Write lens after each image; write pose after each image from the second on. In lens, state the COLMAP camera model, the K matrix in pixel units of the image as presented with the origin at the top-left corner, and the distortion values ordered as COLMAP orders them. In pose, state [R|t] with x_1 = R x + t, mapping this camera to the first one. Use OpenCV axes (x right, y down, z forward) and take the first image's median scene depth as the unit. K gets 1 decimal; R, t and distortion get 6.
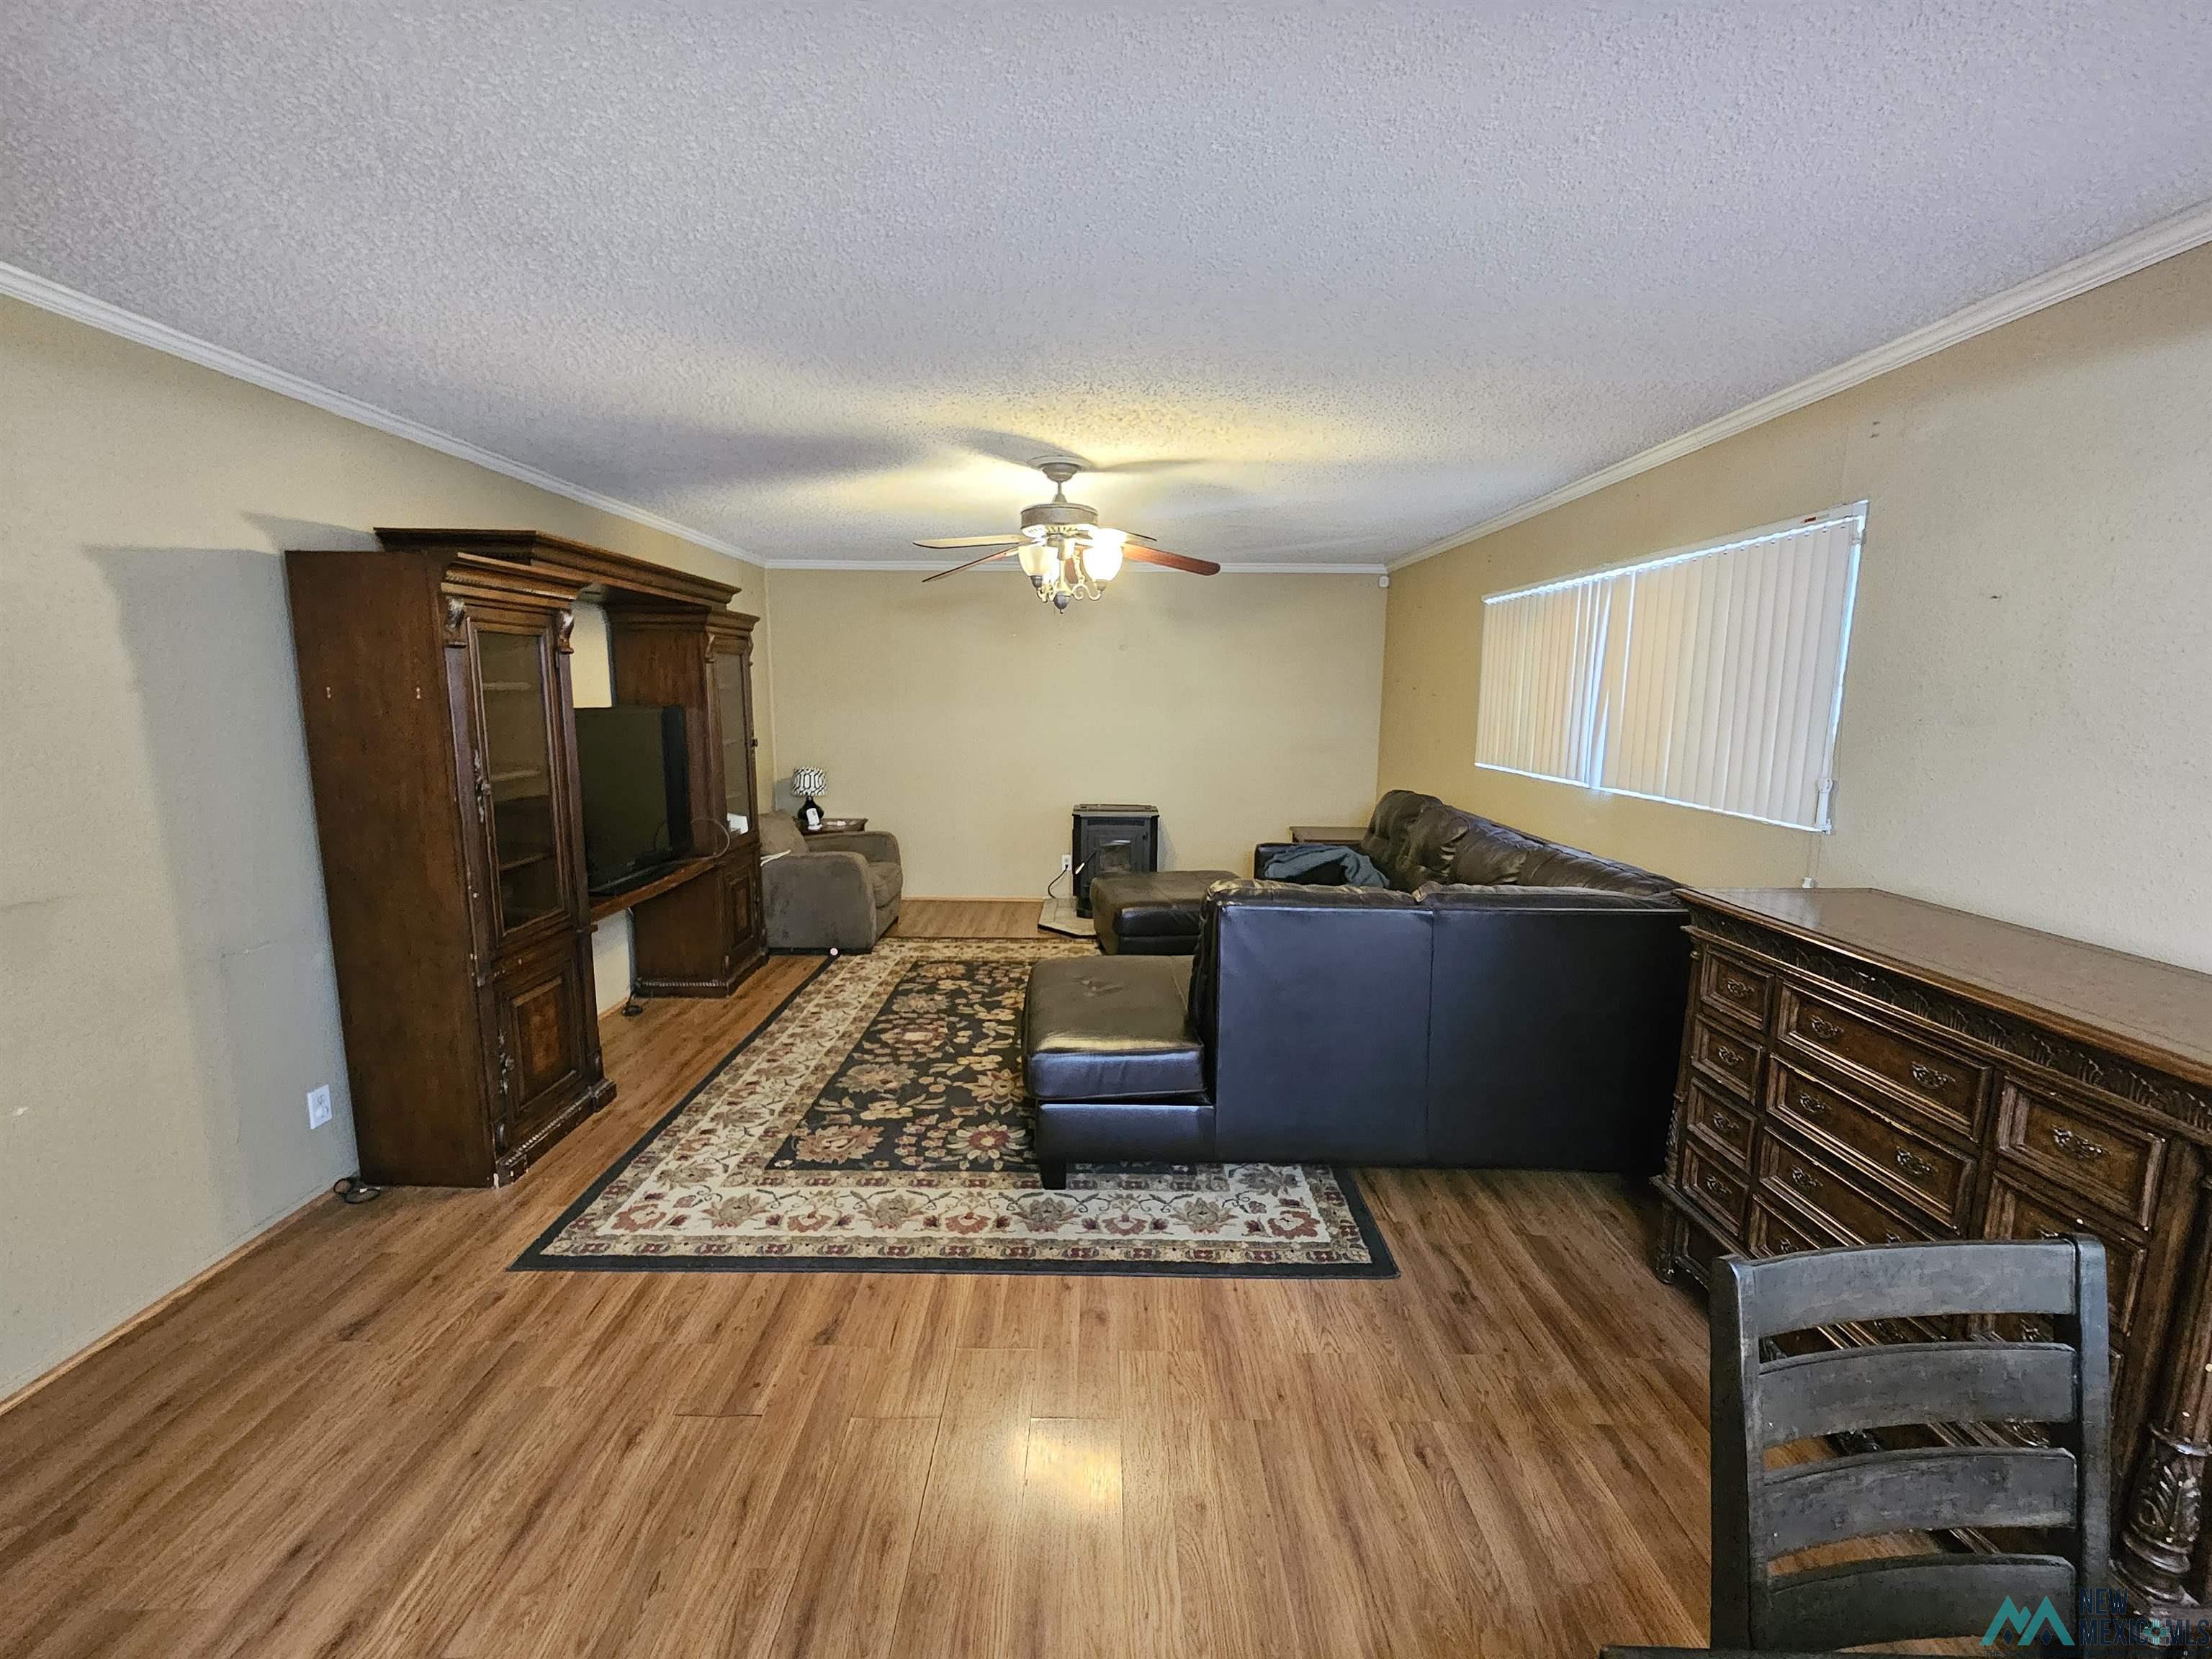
lens RADIAL K [[906.9, 0, 1105.9], [0, 906.9, 822.7], [0, 0, 1]] dist [-0.002839, 0.000902]
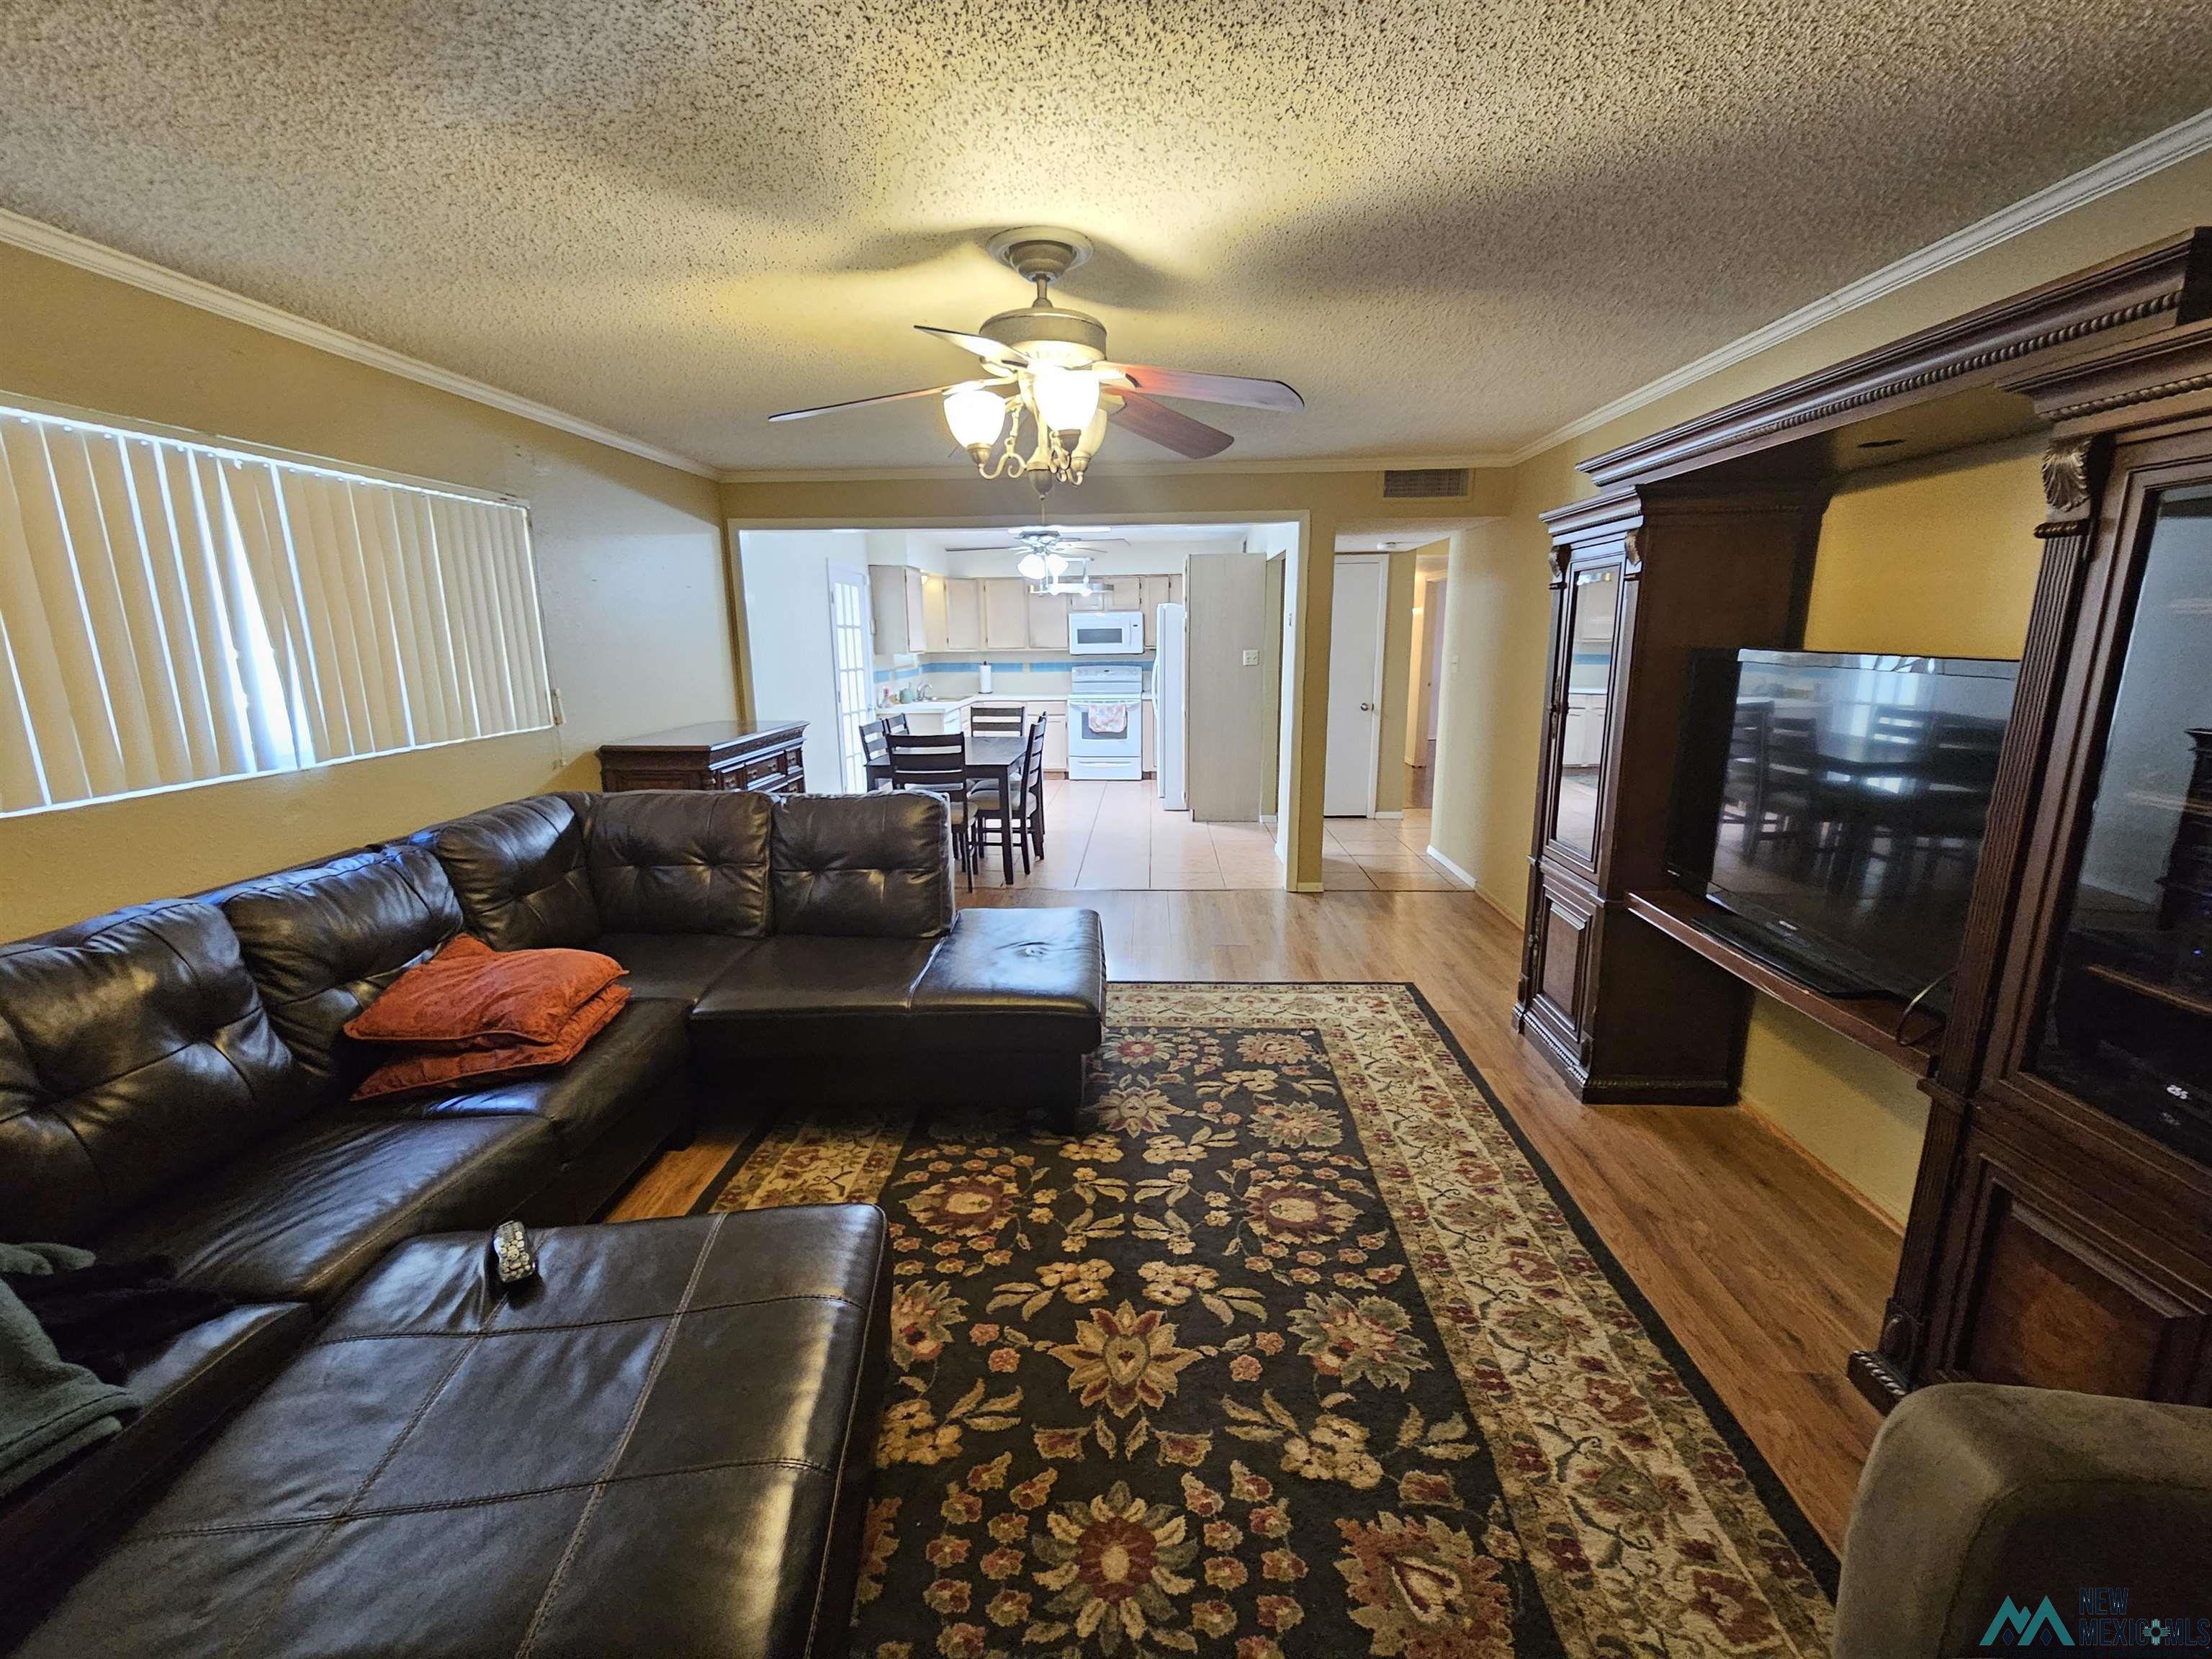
lens RADIAL K [[906.9, 0, 1098.0], [0, 906.9, 829.4], [0, 0, 1]] dist [-0.002839, 0.000902]
pose [[-0.998013, -0.009272, 0.062320, -0.127031], [0.013288, 0.935890, 0.352041, -0.236312], [-0.061589, 0.352169, -0.933908, 1.649872]]
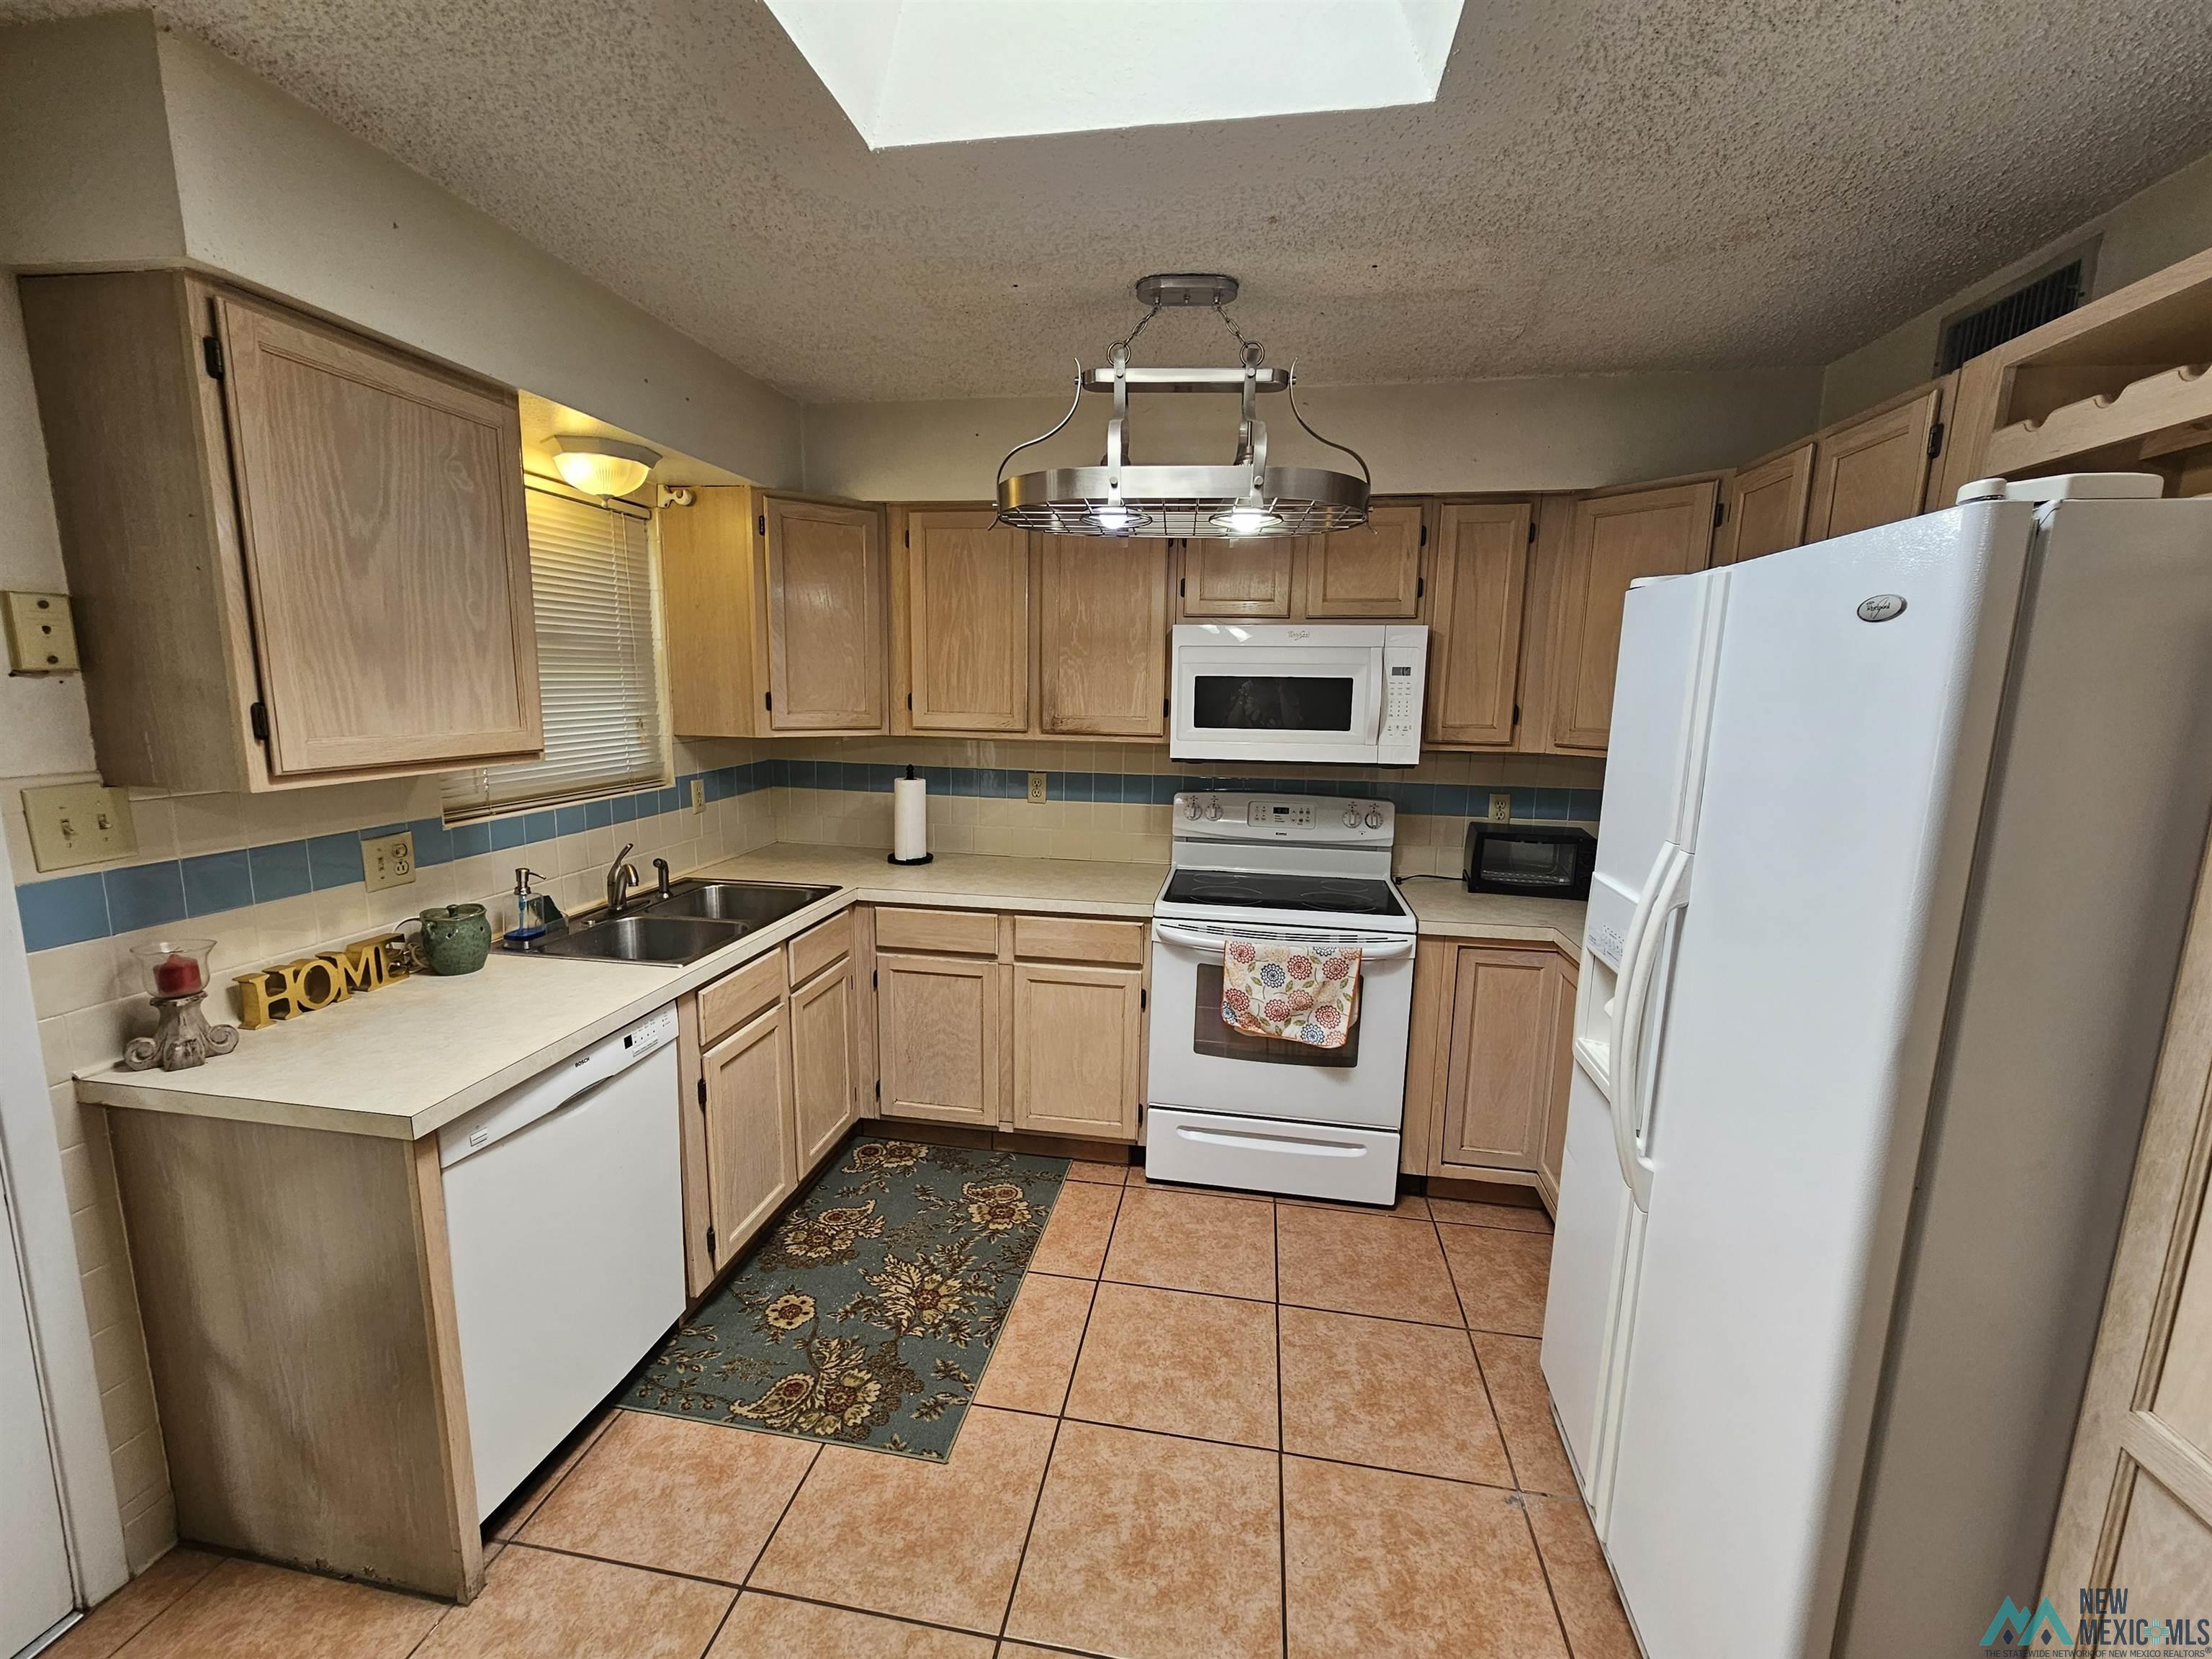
lens RADIAL K [[906.9, 0, 1104.9], [0, 906.9, 823.7], [0, 0, 1]] dist [-0.002839, 0.000902]
pose [[-0.986973, -0.048376, 0.153441, -0.023645], [0.000777, 0.952280, 0.305224, -0.085702], [-0.160884, 0.301367, -0.939837, 0.576610]]
